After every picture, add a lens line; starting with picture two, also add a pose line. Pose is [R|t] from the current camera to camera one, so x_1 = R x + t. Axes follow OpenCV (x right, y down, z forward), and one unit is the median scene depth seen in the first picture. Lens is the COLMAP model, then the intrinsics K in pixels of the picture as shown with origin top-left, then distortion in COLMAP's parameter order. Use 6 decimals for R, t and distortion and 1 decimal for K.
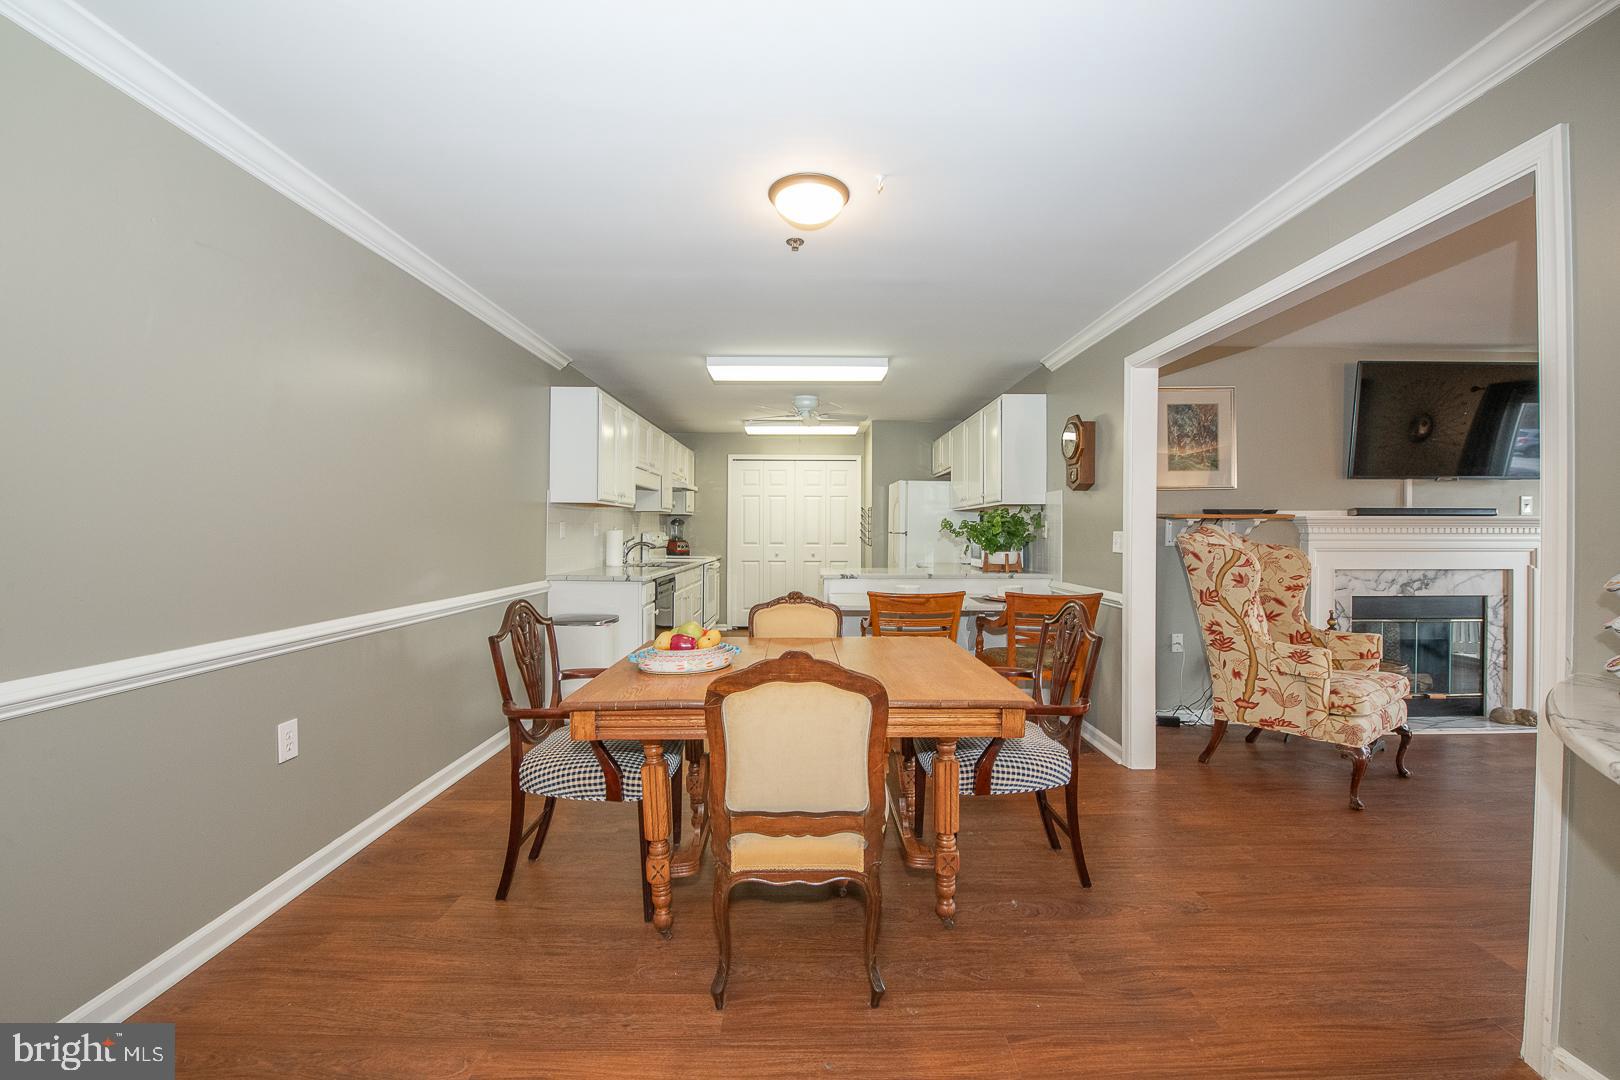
lens RADIAL K [[643.0, 0, 815.3], [0, 643.0, 531.3], [0, 0, 1]] dist [-0.019759, -0.000968]
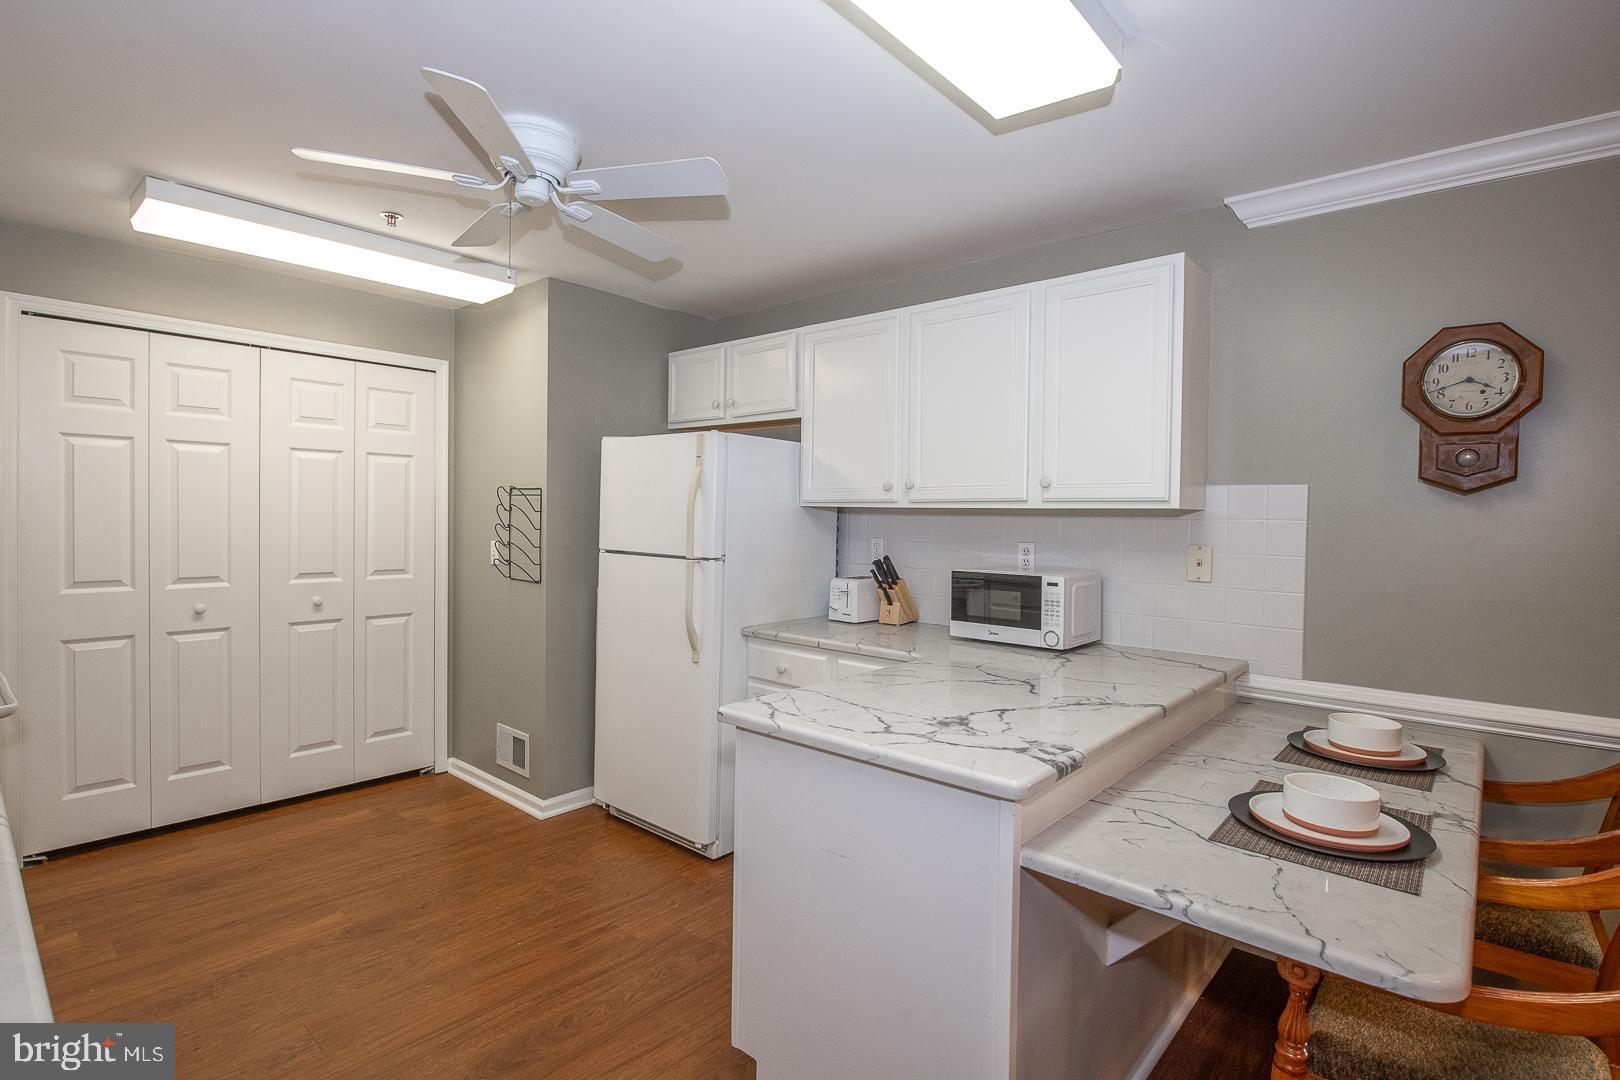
lens RADIAL K [[775.7, 0, 808.1], [0, 775.7, 532.2], [0, 0, 1]] dist [-0.005735, -0.000386]
pose [[0.670438, -0.010599, 0.741889, -0.293754], [-0.011304, 0.999636, 0.024497, -0.040224], [-0.741879, -0.024810, 0.670075, 0.942949]]
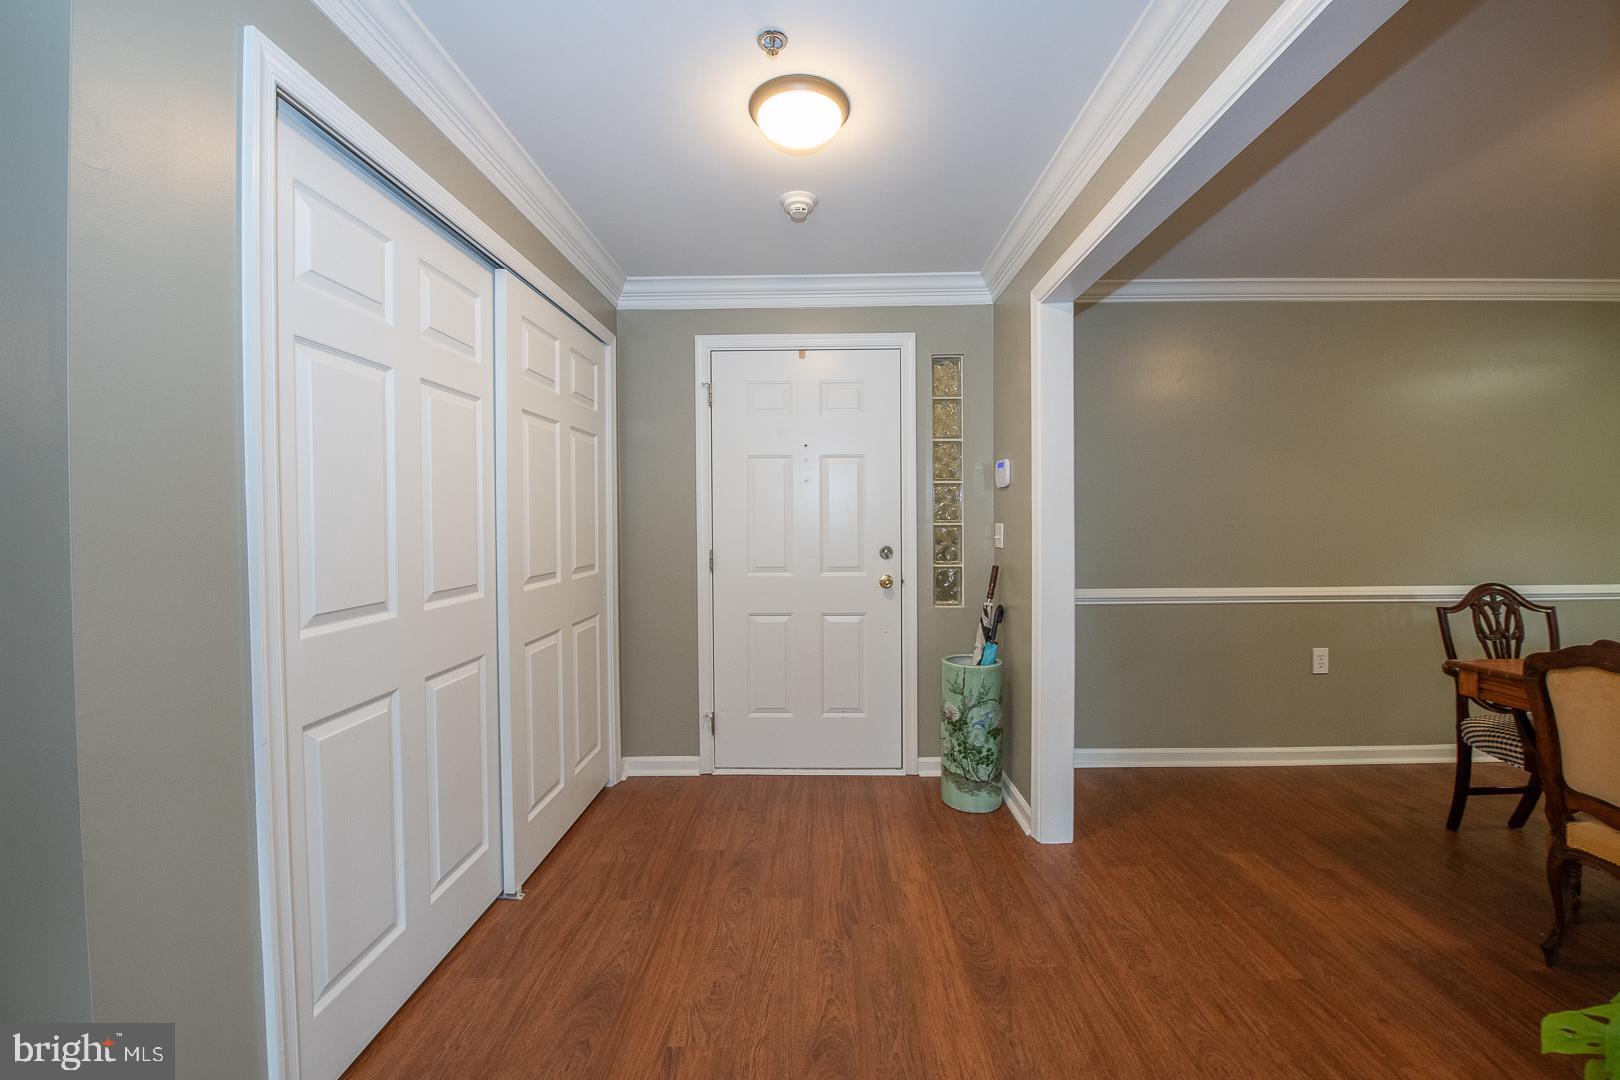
lens RADIAL K [[676.7, 0, 809.0], [0, 676.7, 534.6], [0, 0, 1]] dist [0.001552, -0.000107]
pose [[-0.033291, 0.017025, -0.999301, 0.399923], [0.008874, 0.999821, 0.016738, -0.004103], [0.999406, -0.008311, -0.033436, -0.081841]]
